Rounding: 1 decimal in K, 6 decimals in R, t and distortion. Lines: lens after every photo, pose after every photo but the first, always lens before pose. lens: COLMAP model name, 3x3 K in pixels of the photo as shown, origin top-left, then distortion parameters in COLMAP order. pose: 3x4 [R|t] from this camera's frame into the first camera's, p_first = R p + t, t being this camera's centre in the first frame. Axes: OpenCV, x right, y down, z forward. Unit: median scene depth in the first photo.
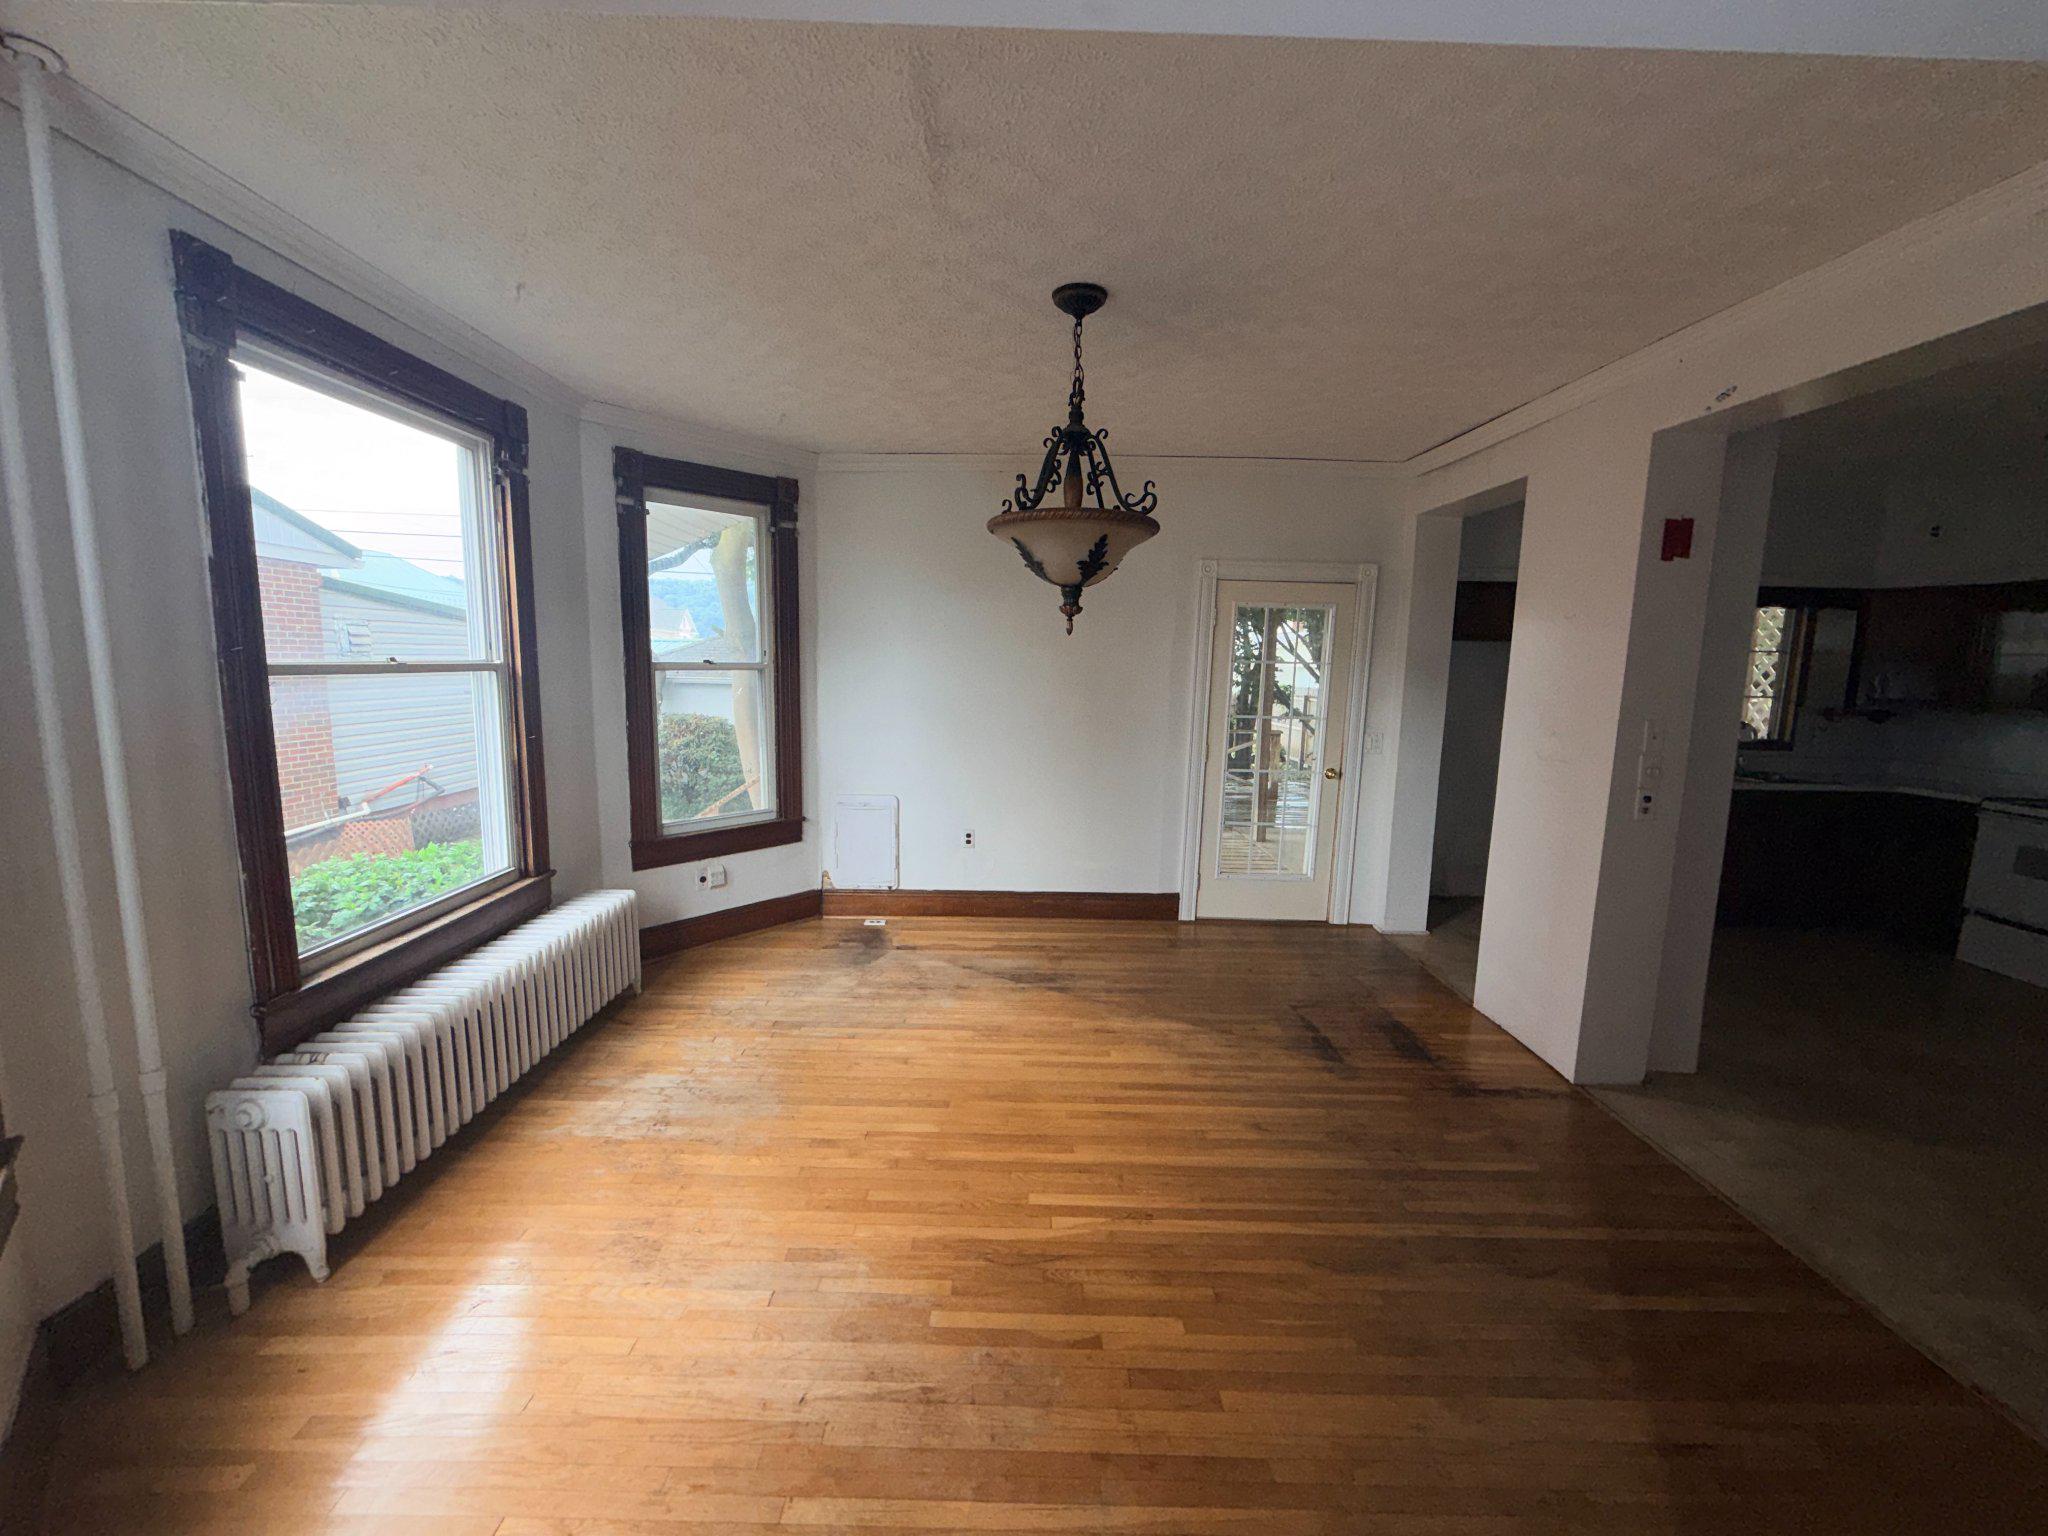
lens RADIAL K [[817.3, 0, 1014.6], [0, 817.3, 767.1], [0, 0, 1]] dist [0.000799, -0.000251]
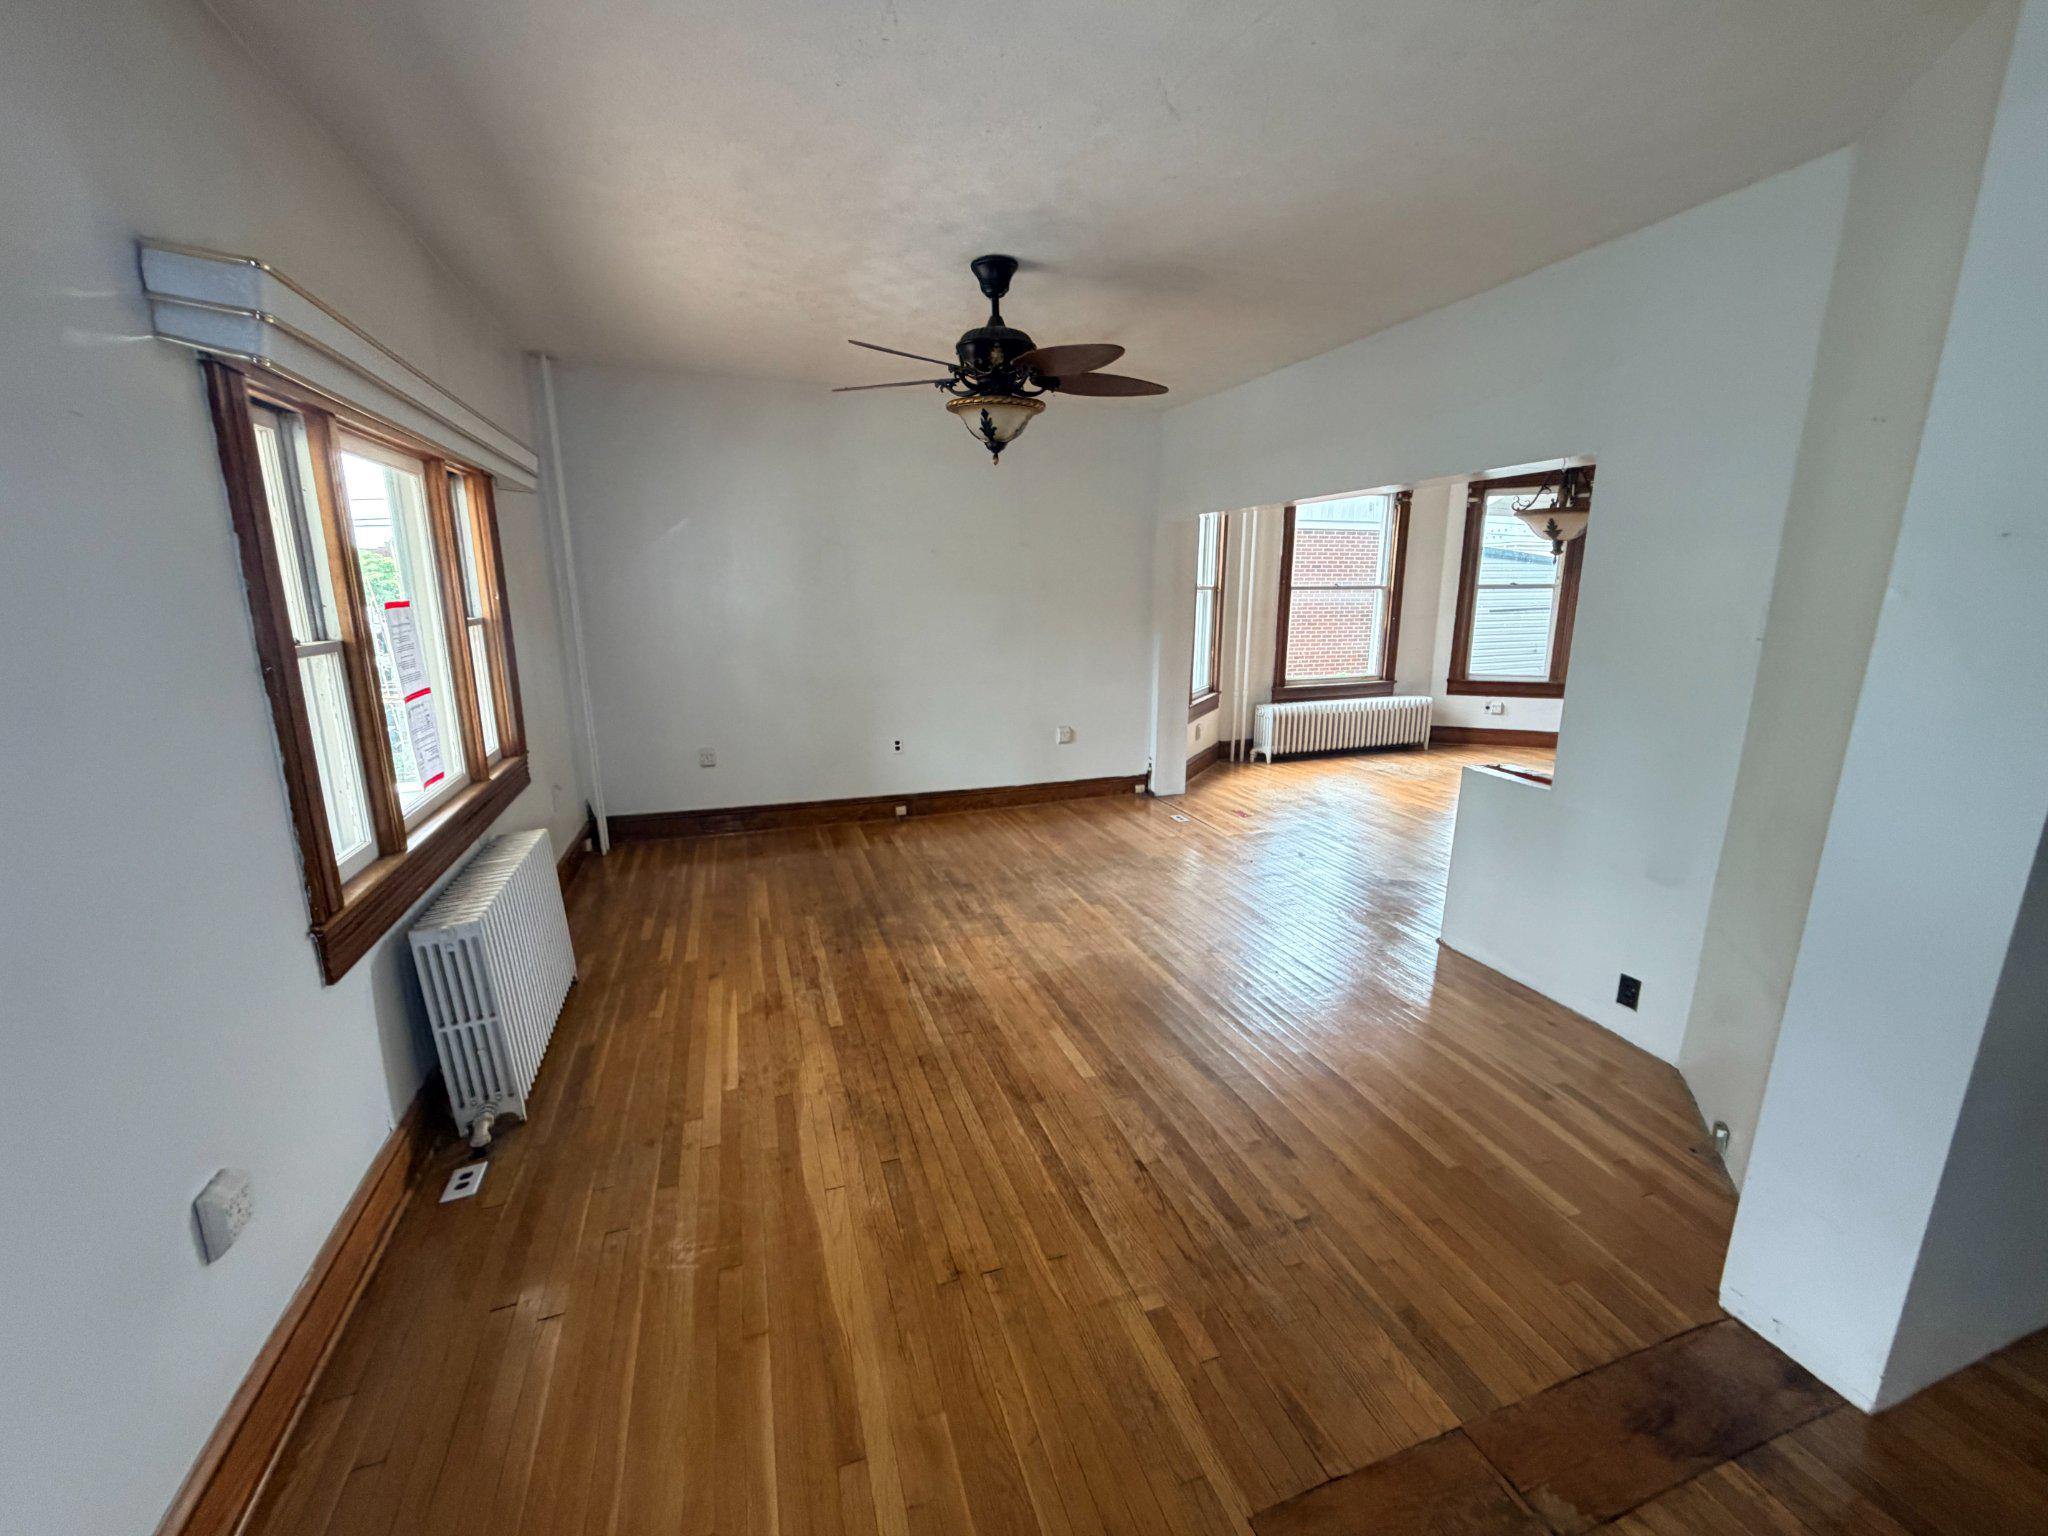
lens RADIAL K [[817.3, 0, 1014.6], [0, 817.3, 767.1], [0, 0, 1]] dist [0.000799, -0.000251]
pose [[0.315392, 0.179773, -0.931778, 1.212156], [-0.109014, 0.982255, 0.152612, 0.129672], [0.942679, 0.053445, 0.329393, -0.688928]]
